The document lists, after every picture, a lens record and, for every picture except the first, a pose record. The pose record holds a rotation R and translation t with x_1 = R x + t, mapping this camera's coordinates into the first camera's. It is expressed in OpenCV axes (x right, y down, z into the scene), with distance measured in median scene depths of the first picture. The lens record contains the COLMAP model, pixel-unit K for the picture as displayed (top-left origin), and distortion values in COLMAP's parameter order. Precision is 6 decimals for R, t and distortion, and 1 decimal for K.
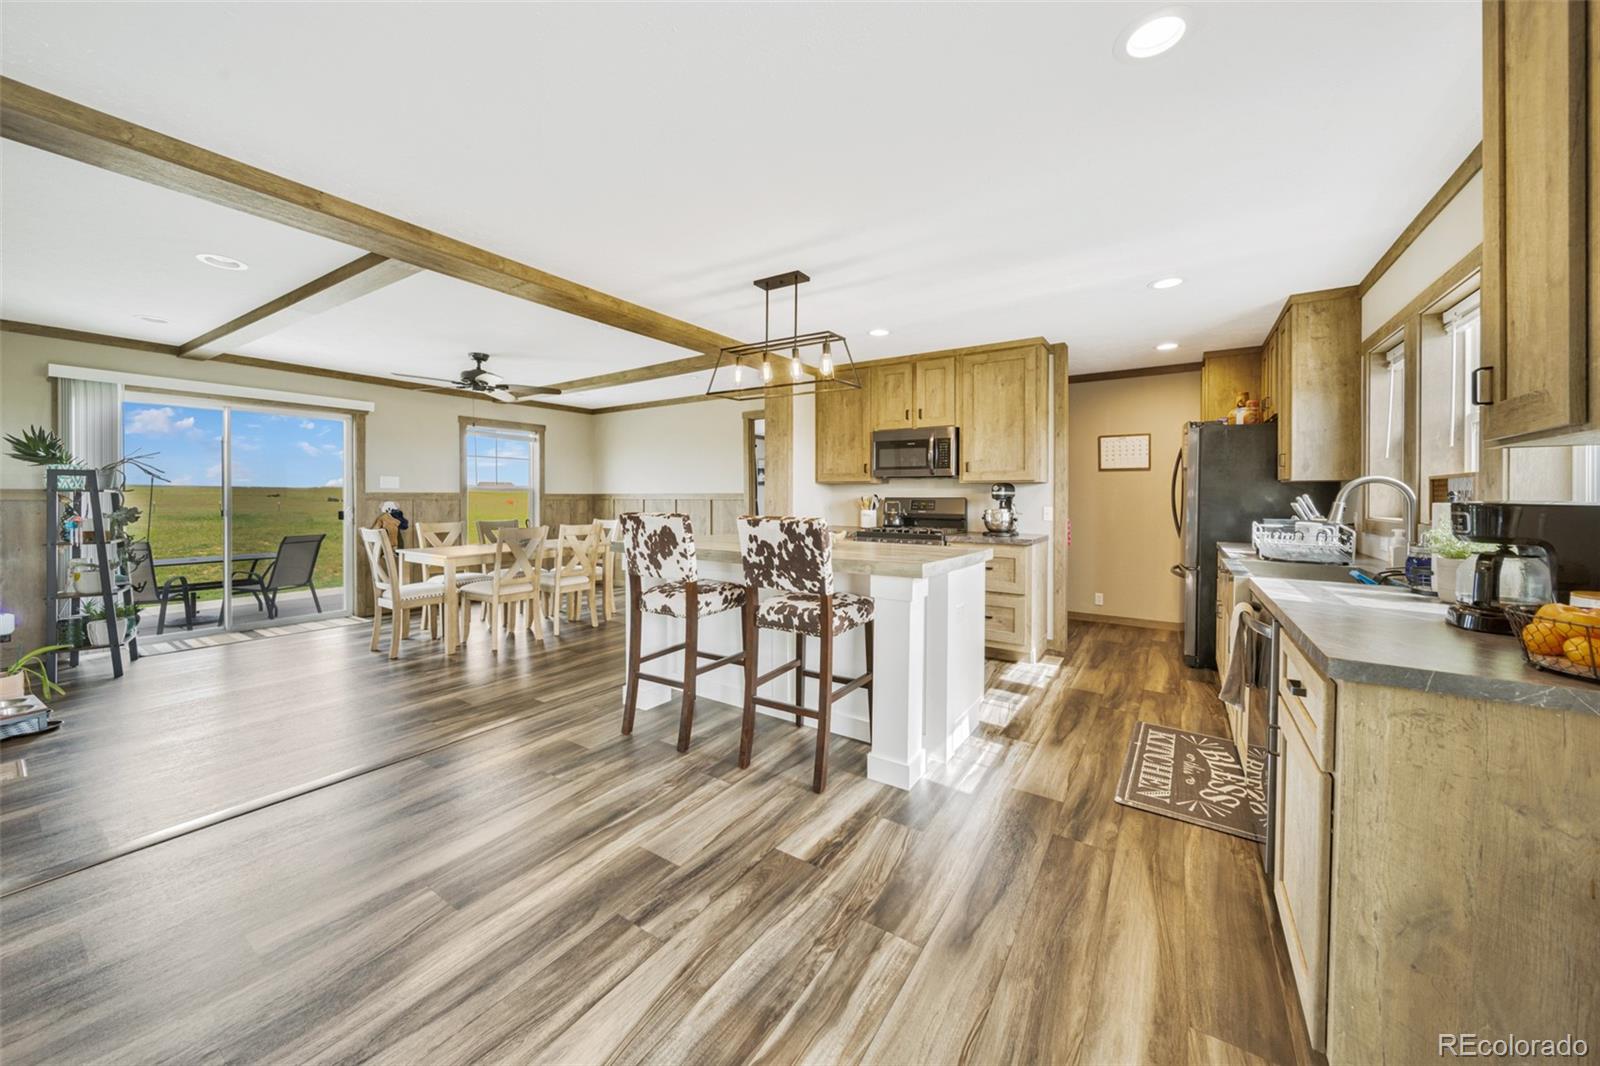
lens RADIAL K [[585.1, 0, 788.2], [0, 585.1, 504.5], [0, 0, 1]] dist [0.002469, -0.001191]
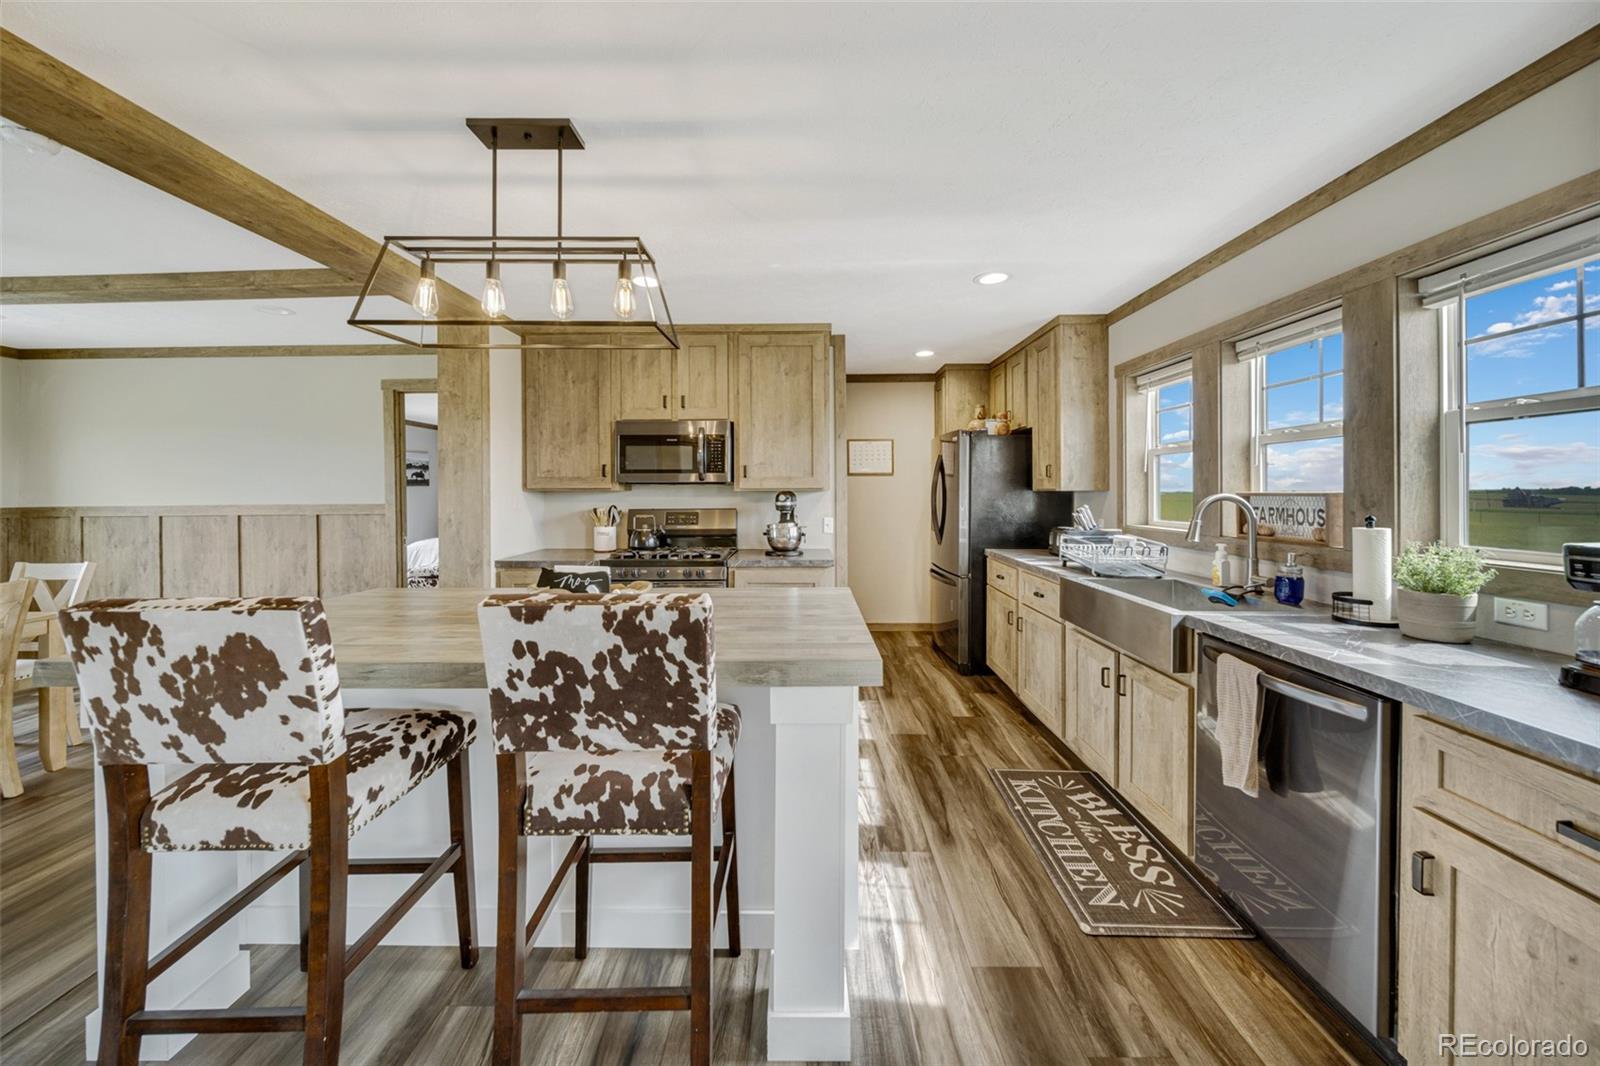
lens RADIAL K [[585.1, 0, 822.3], [0, 585.1, 489.1], [0, 0, 1]] dist [0.002469, -0.001191]
pose [[0.823531, -0.007832, 0.567217, -0.097933], [0.018806, 0.999732, -0.013499, -0.040019], [-0.566959, 0.021784, 0.823458, 0.404483]]
